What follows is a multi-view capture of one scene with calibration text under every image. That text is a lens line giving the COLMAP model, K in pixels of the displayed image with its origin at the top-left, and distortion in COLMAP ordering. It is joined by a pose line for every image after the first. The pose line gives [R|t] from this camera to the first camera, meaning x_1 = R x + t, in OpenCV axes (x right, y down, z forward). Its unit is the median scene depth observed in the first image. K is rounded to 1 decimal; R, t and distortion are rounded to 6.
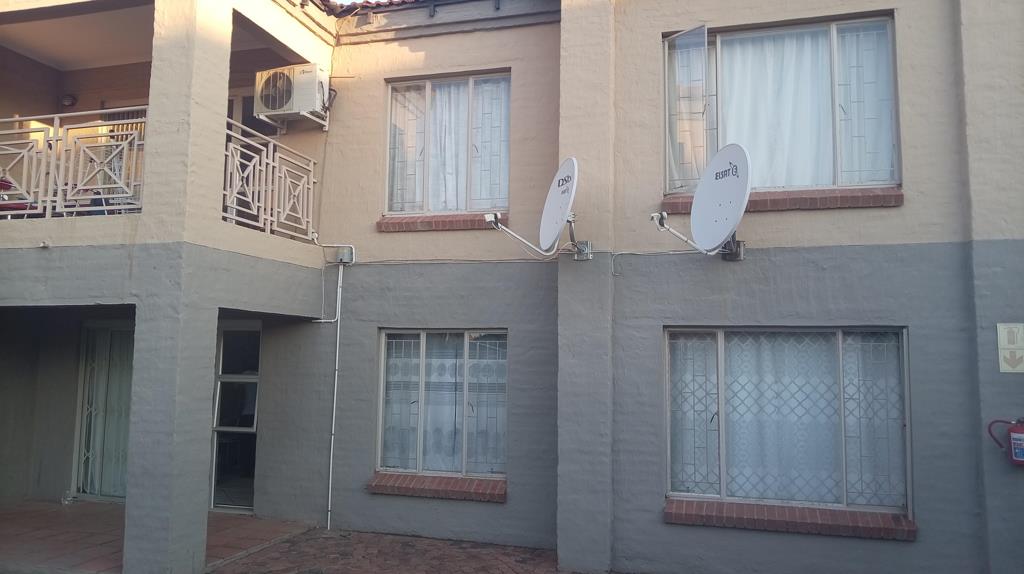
lens RADIAL K [[751.8, 0, 512.0], [0, 751.8, 287.0], [0, 0, 1]] dist [0.063216, -0.121186]
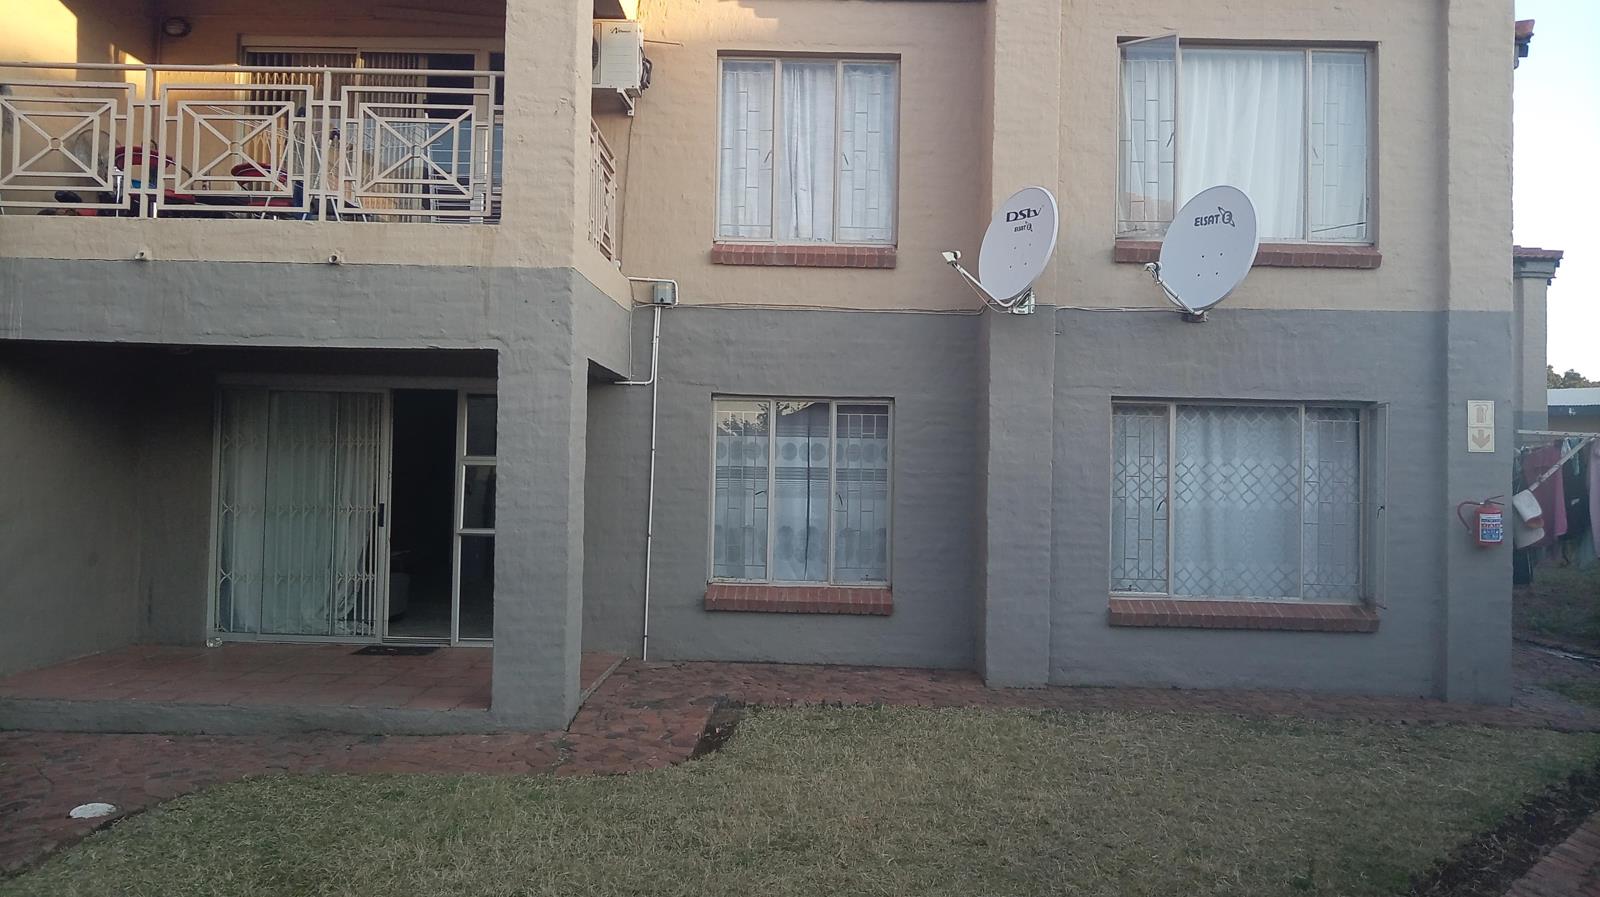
lens RADIAL K [[1174.7, 0, 800.0], [0, 1174.7, 448.5], [0, 0, 1]] dist [0.063216, -0.121186]
pose [[0.963243, 0.010761, 0.268416, -0.483422], [-0.032353, 0.996571, 0.076151, 0.019763], [-0.266676, -0.082036, 0.960288, -0.171886]]
